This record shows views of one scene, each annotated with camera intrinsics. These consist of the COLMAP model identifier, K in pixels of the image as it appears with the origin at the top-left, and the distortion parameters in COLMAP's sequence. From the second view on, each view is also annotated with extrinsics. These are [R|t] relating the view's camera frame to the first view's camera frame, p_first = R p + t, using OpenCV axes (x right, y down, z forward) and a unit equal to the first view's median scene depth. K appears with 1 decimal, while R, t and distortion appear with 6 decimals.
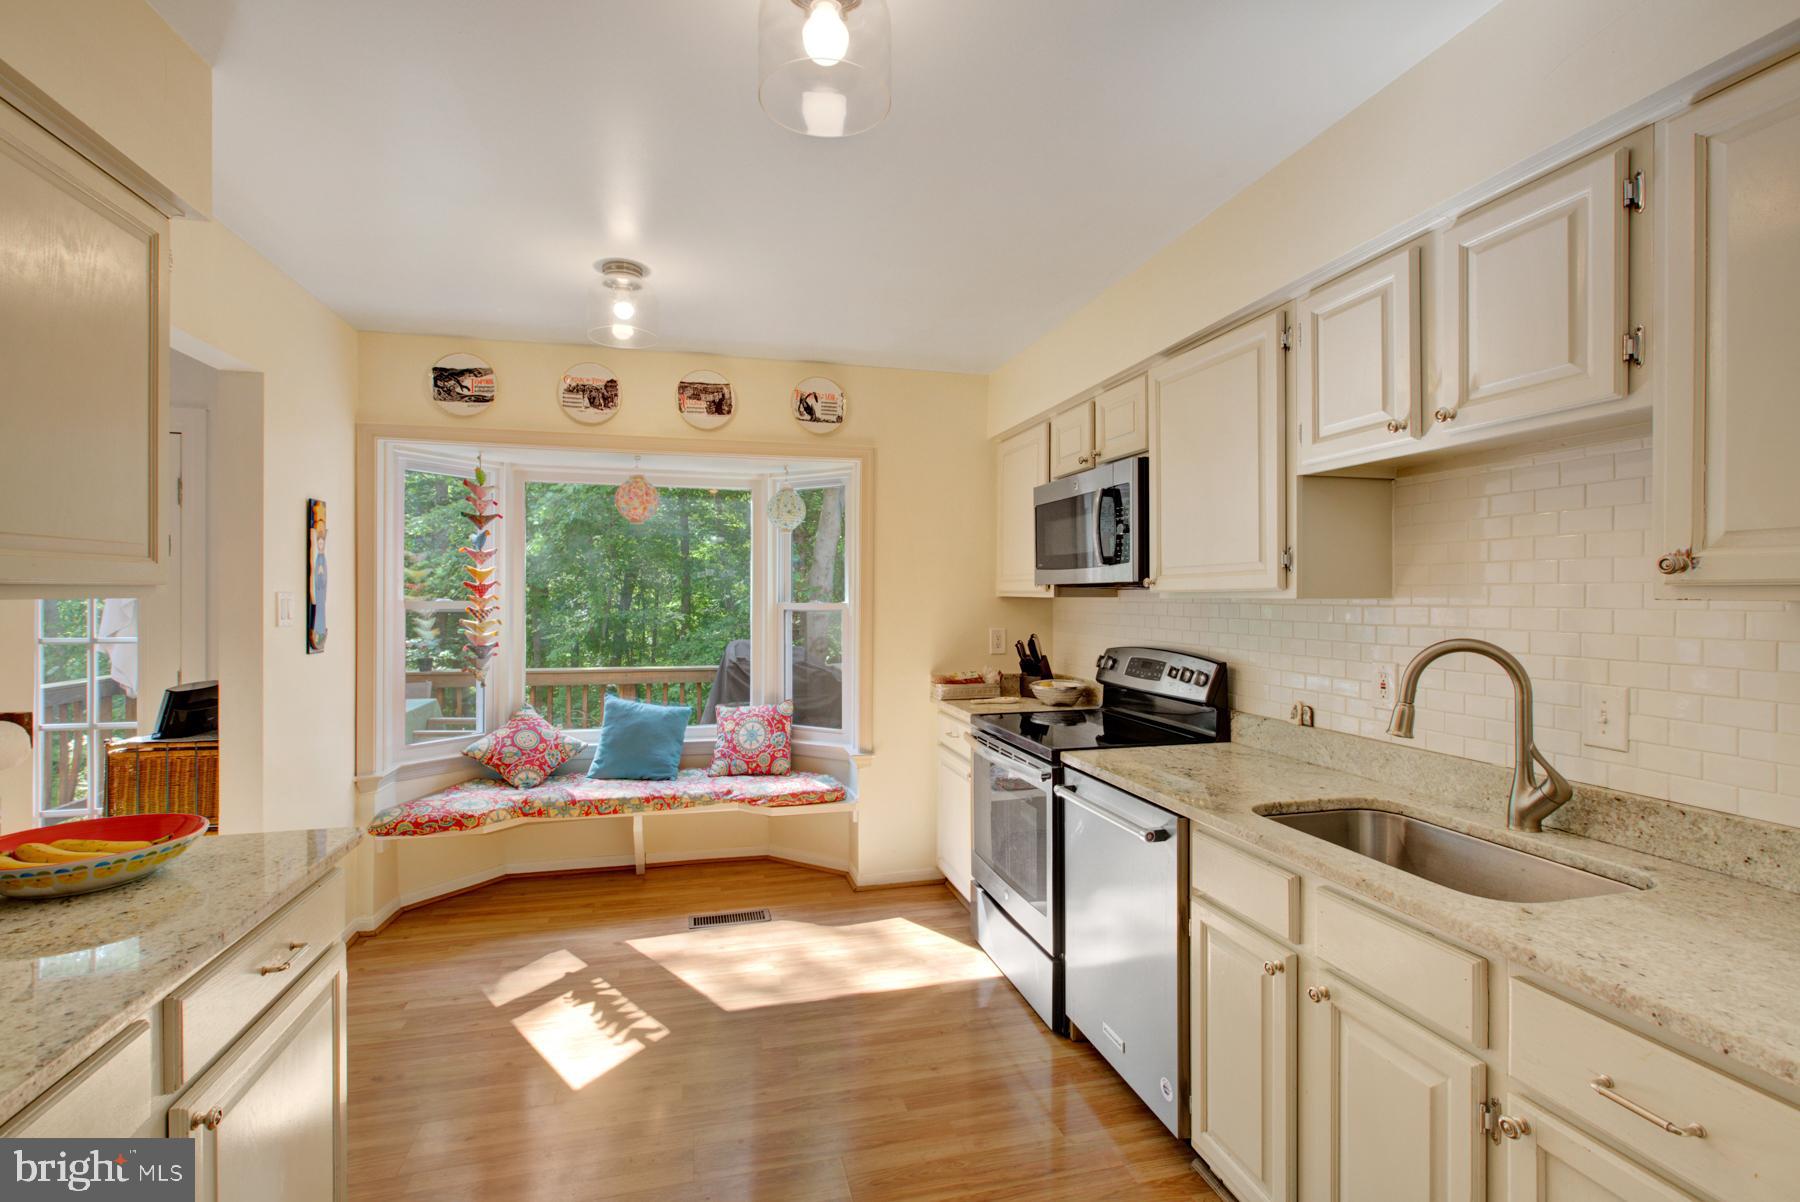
lens RADIAL K [[846.6, 0, 900.0], [0, 846.6, 601.0], [0, 0, 1]] dist [0.002973, 0.000477]
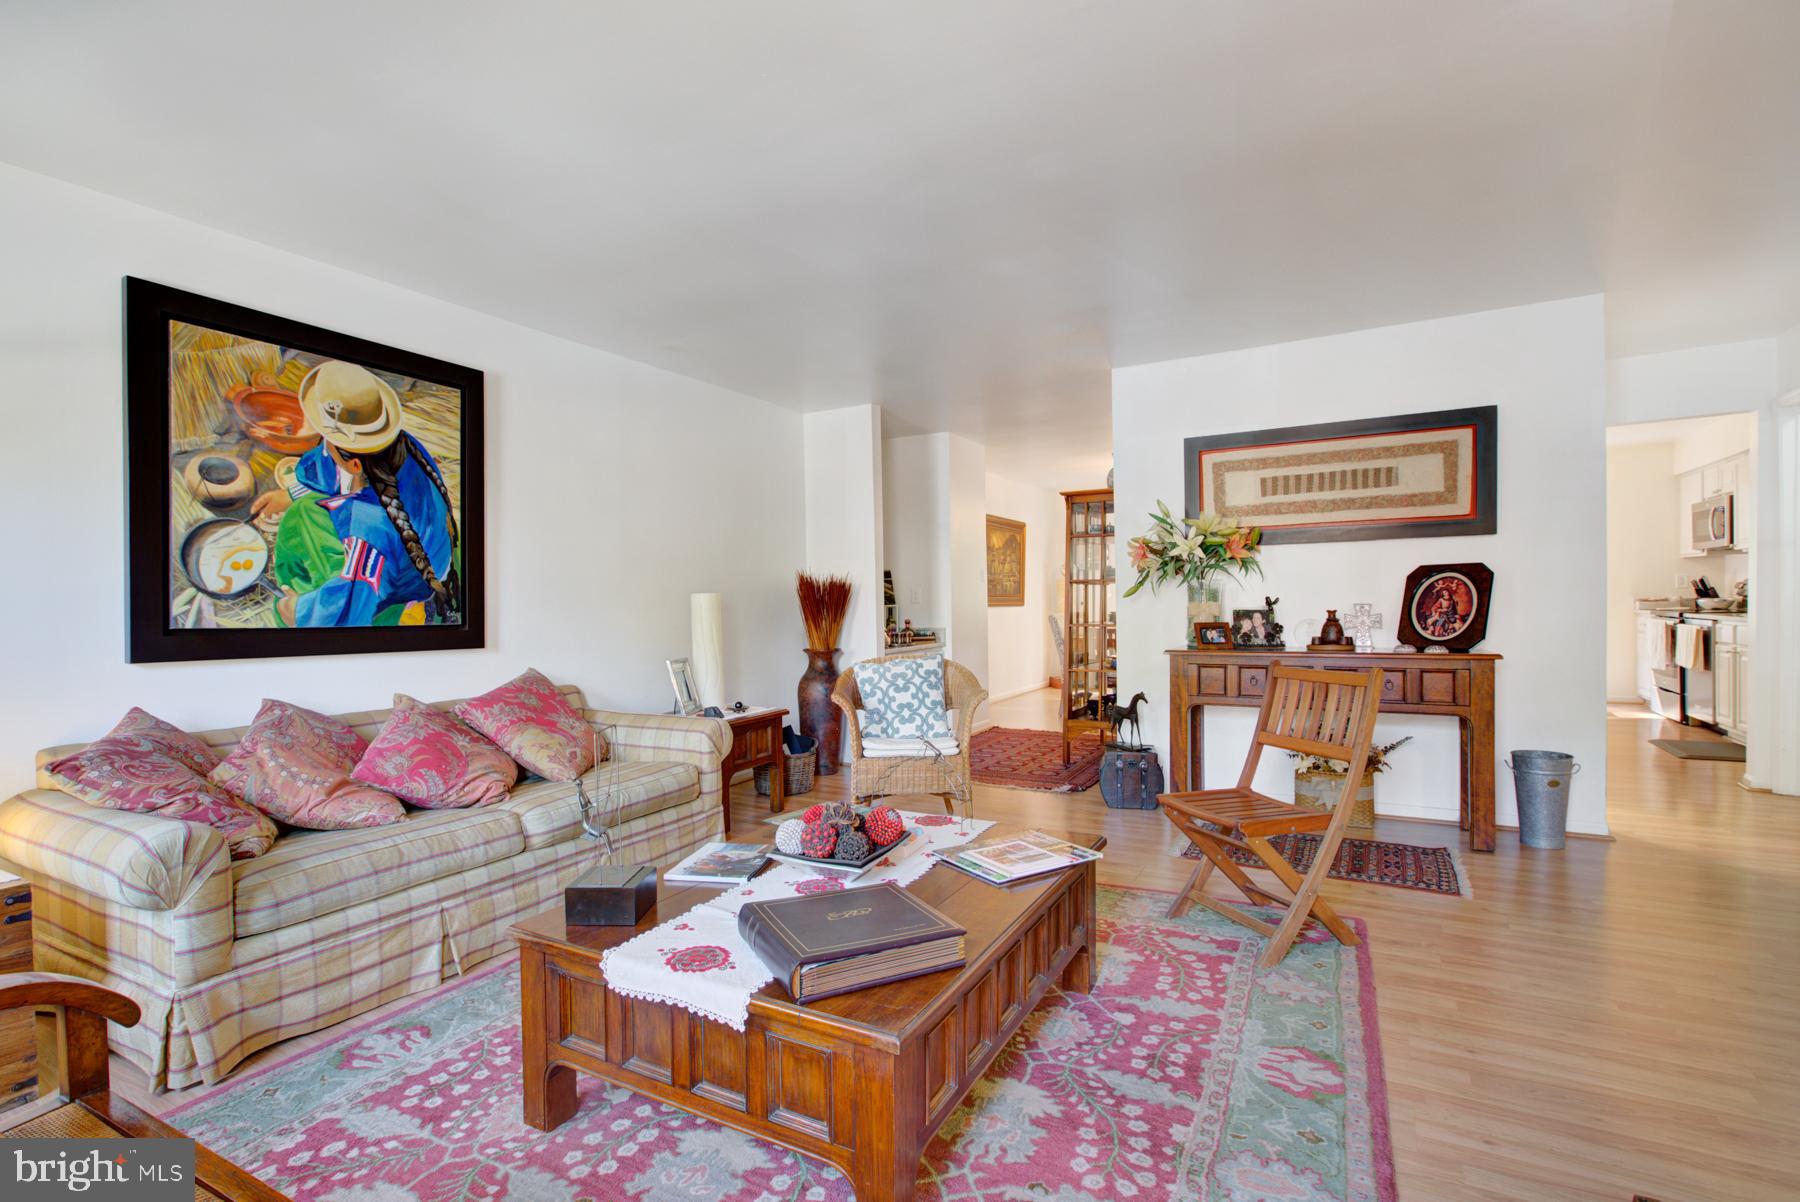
lens RADIAL K [[846.6, 0, 900.0], [0, 846.6, 601.0], [0, 0, 1]] dist [0.002973, 0.000477]
pose [[0.731036, -0.011330, -0.682245, 0.153196], [0.014177, 0.999899, -0.001415, 0.079702], [0.682191, -0.008638, 0.731123, -1.832601]]
